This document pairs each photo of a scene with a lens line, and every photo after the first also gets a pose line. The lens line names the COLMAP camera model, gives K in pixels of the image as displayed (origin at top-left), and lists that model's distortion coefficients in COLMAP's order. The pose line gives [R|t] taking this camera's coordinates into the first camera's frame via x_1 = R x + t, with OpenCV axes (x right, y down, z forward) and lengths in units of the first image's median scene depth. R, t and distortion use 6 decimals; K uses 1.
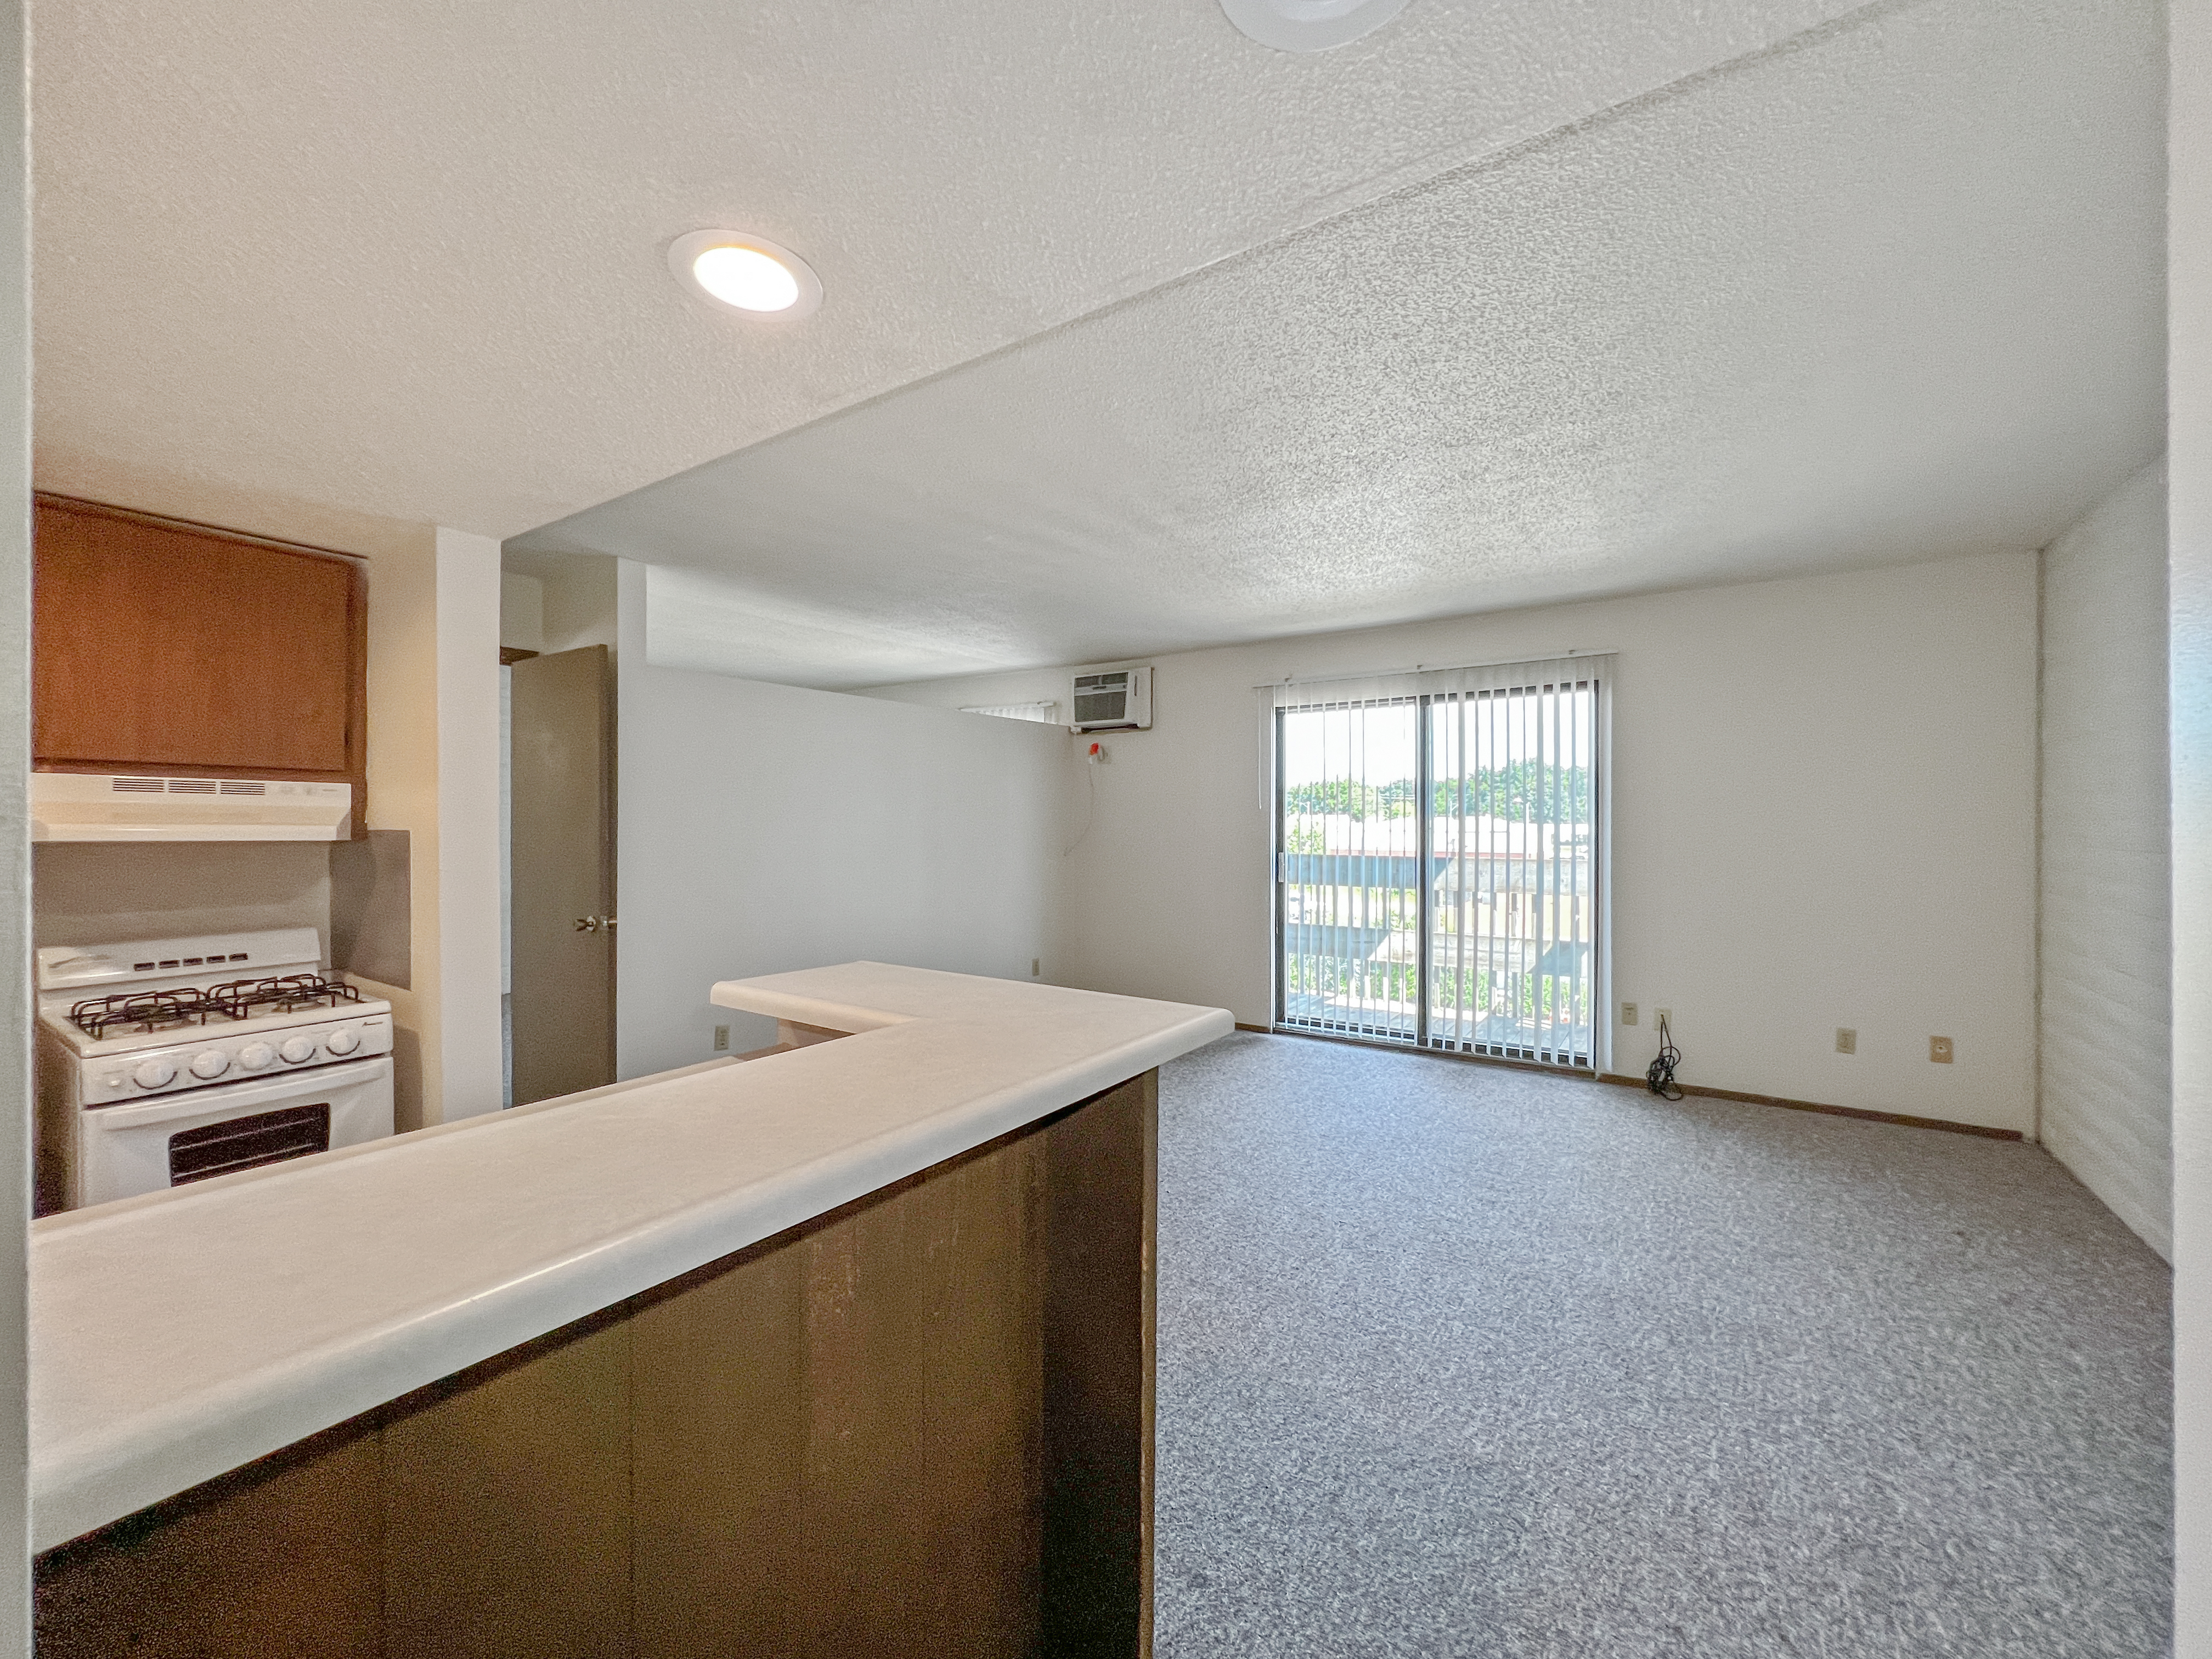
lens RADIAL K [[885.0, 0, 1101.4], [0, 885.0, 829.8], [0, 0, 1]] dist [0.000080, -0.000068]
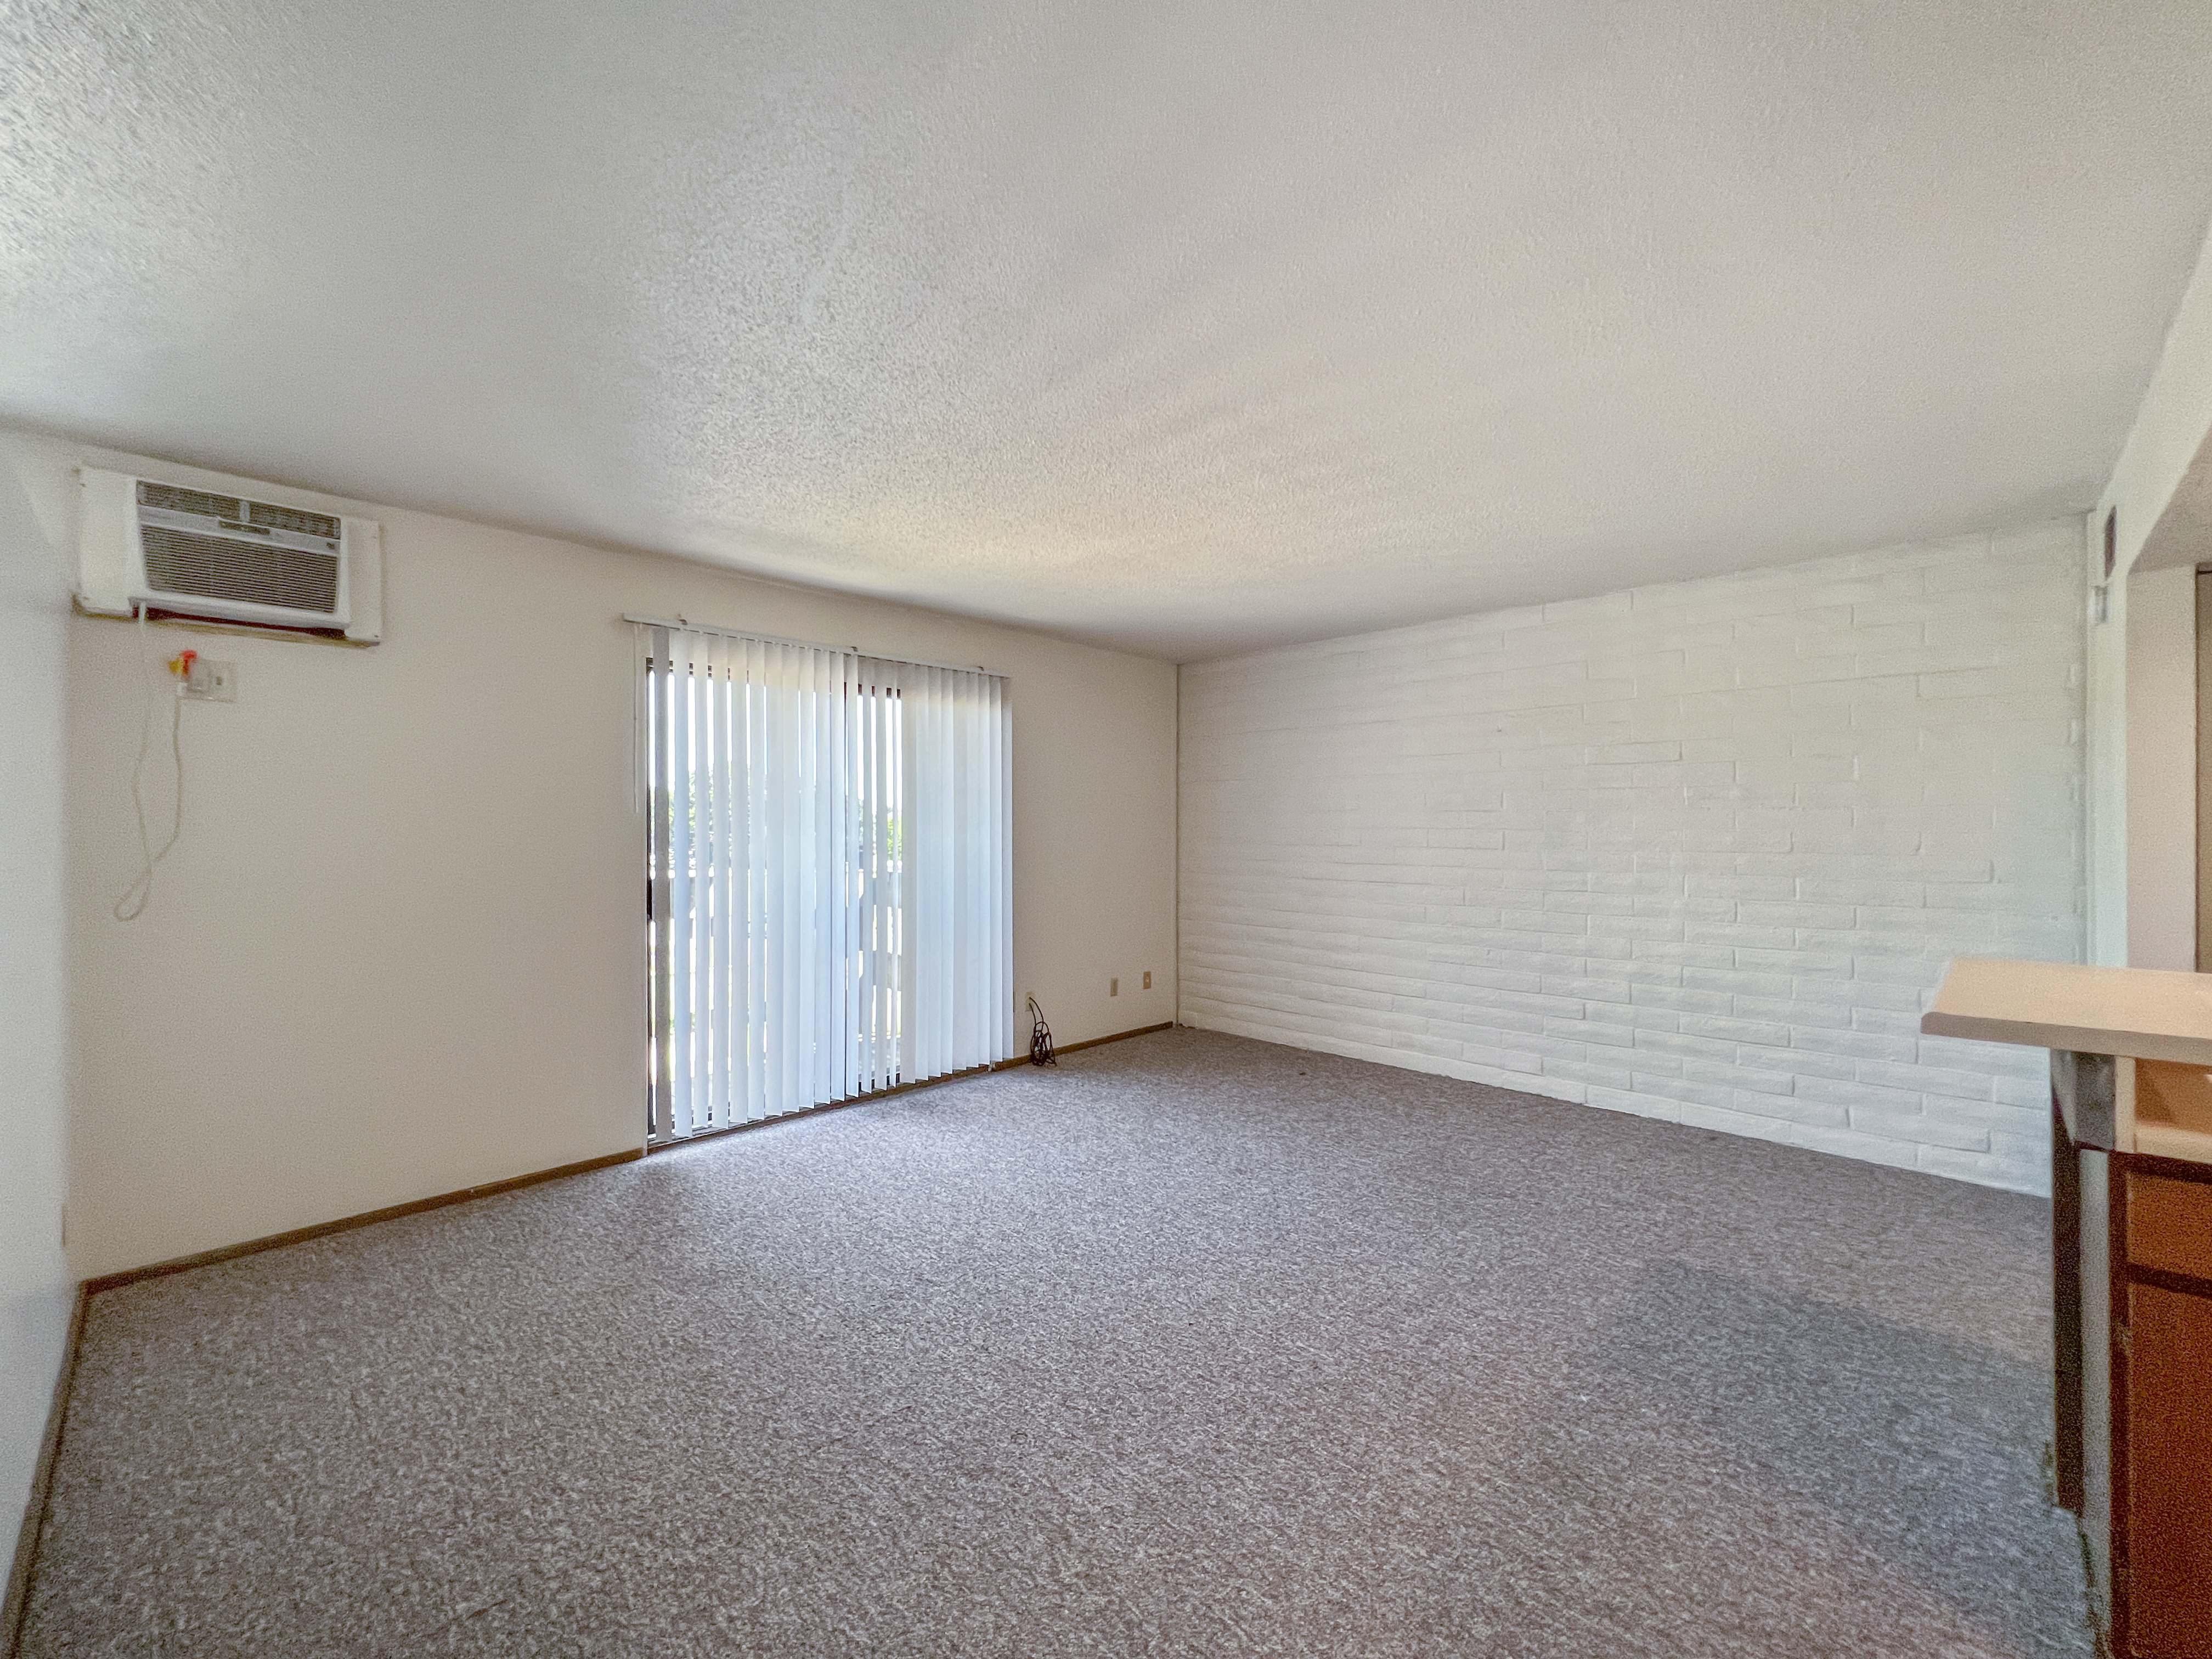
lens RADIAL K [[896.4, 0, 1104.4], [0, 896.4, 836.3], [0, 0, 1]] dist [-0.001355, 0.000251]
pose [[0.177379, -0.004751, 0.984131, -0.496555], [0.013713, 0.999903, 0.002356, -0.003172], [-0.984047, 0.013077, 0.177427, 0.681430]]
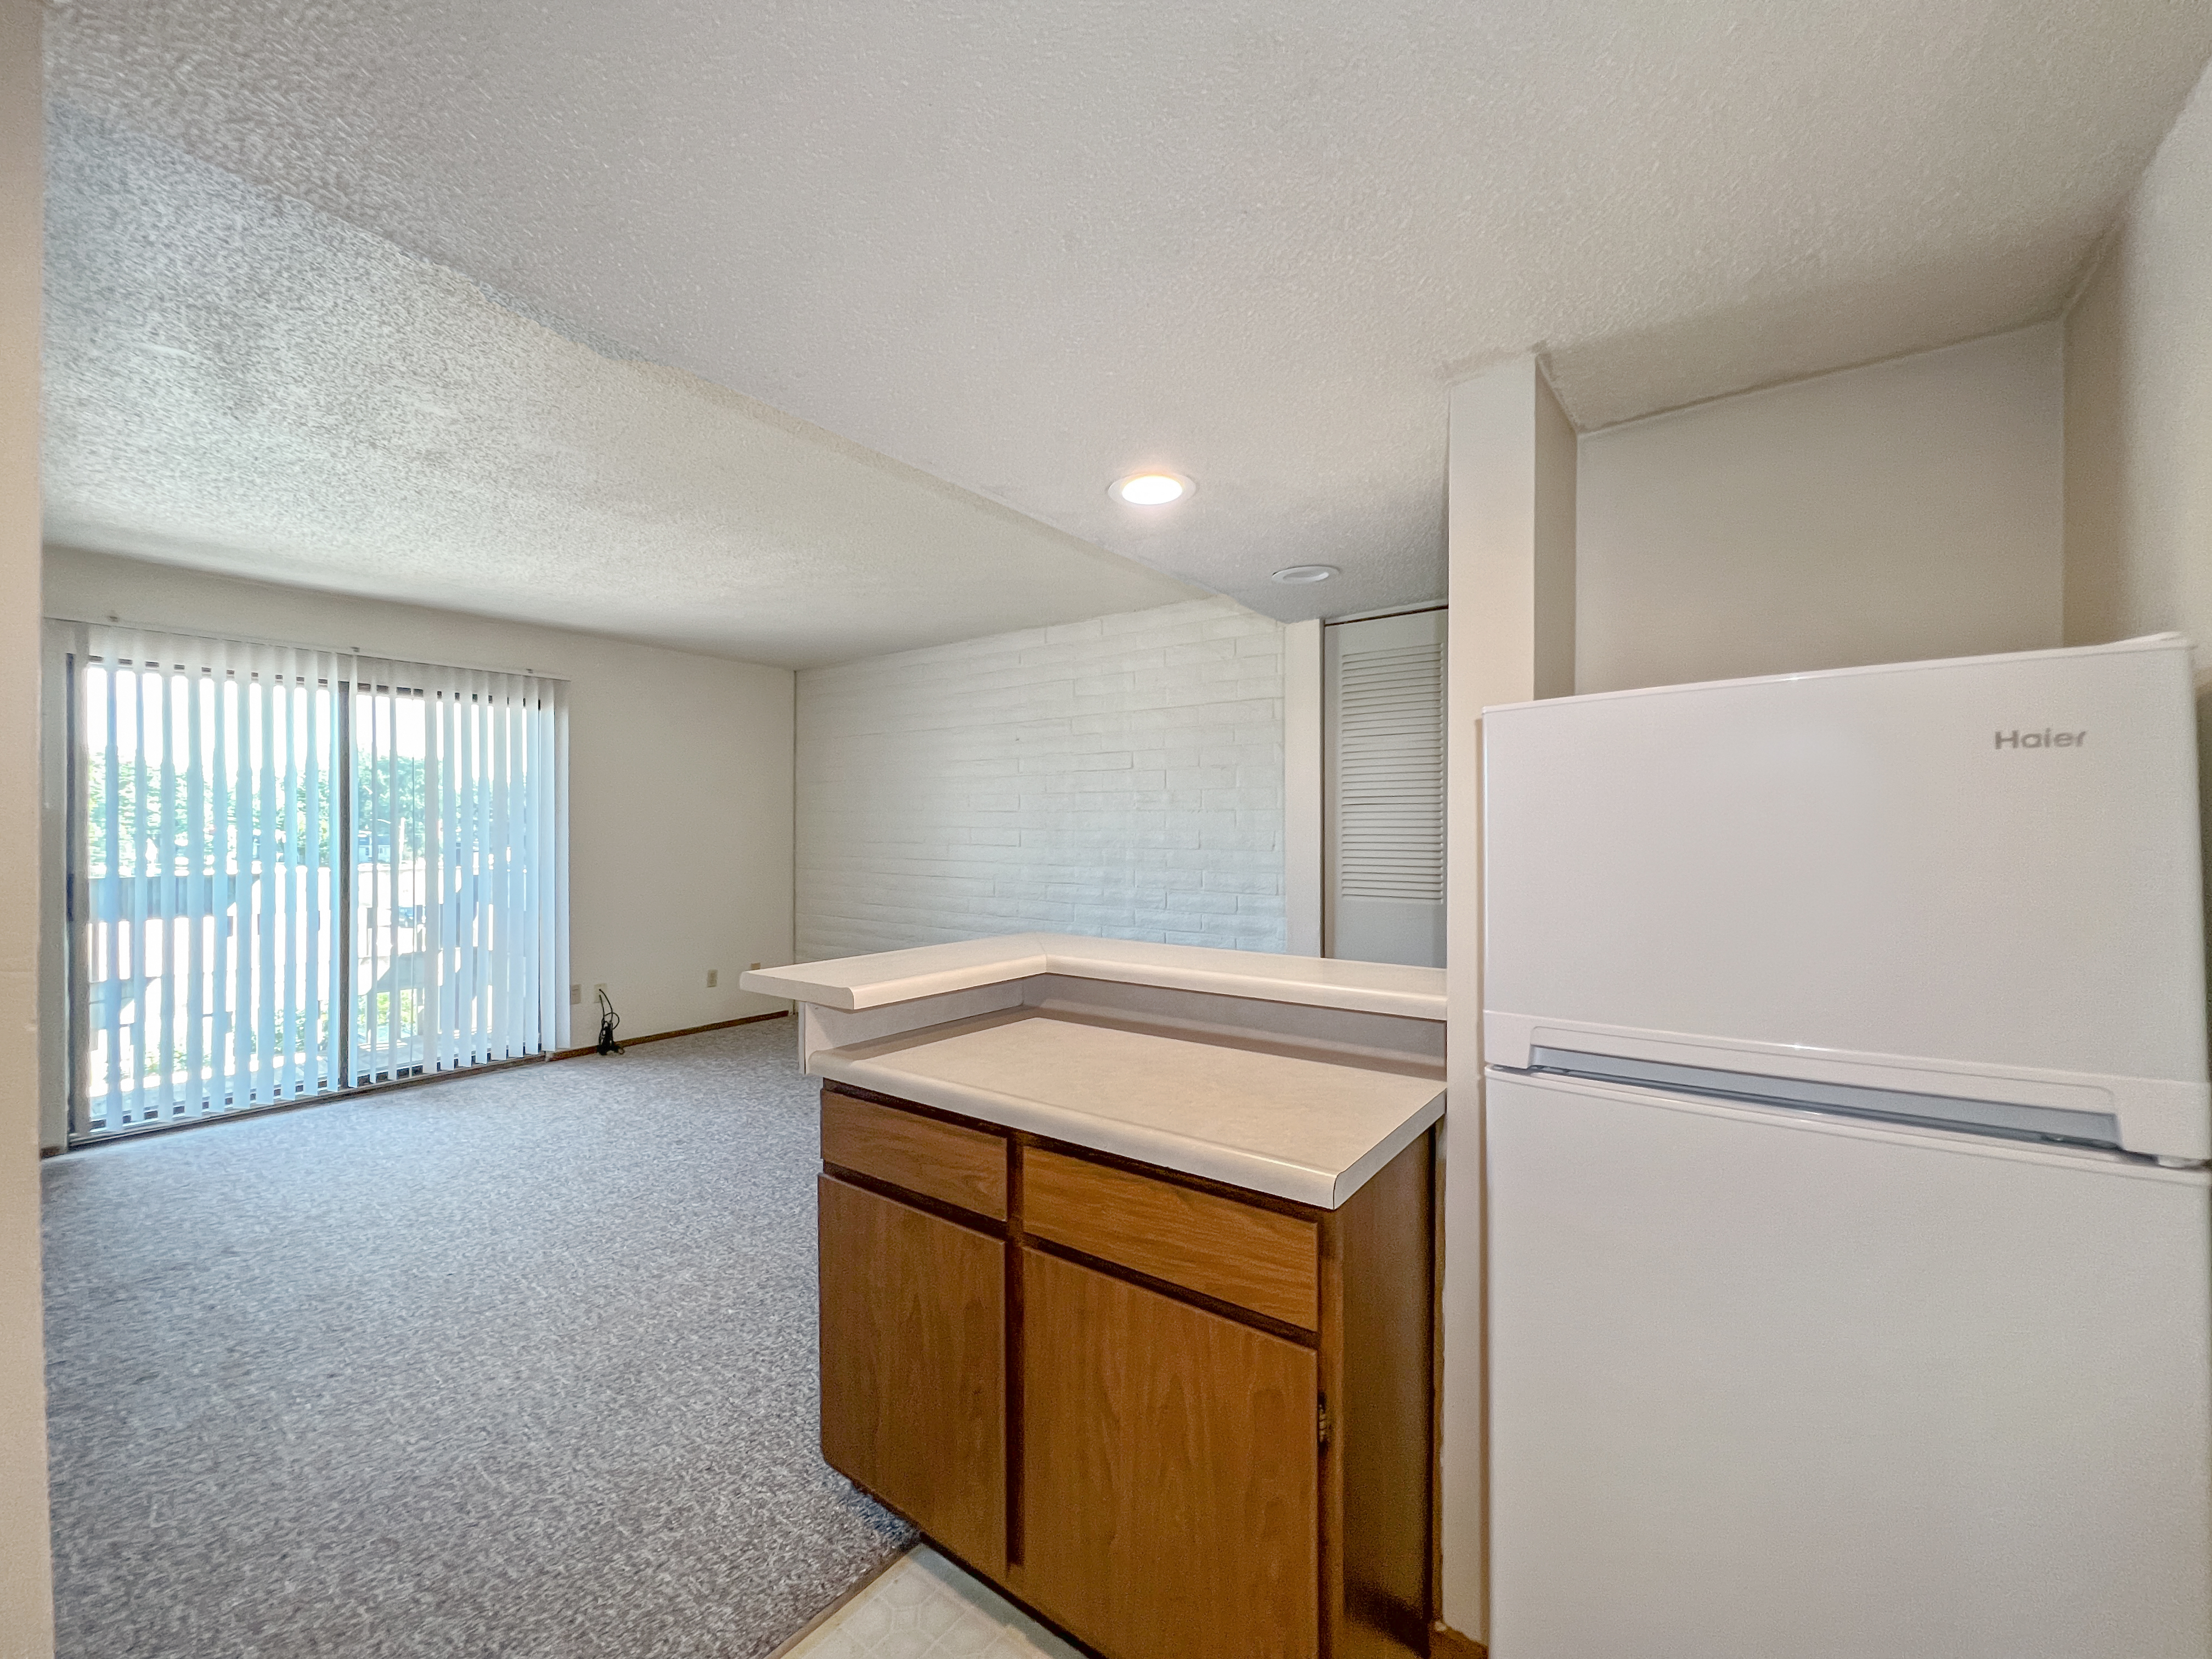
lens RADIAL K [[885.0, 0, 1101.4], [0, 885.0, 829.8], [0, 0, 1]] dist [0.000080, -0.000068]
pose [[0.047593, 0.001937, 0.998865, -0.526108], [0.011003, 0.999936, -0.002464, 0.003381], [-0.998806, 0.011107, 0.047569, 0.256365]]
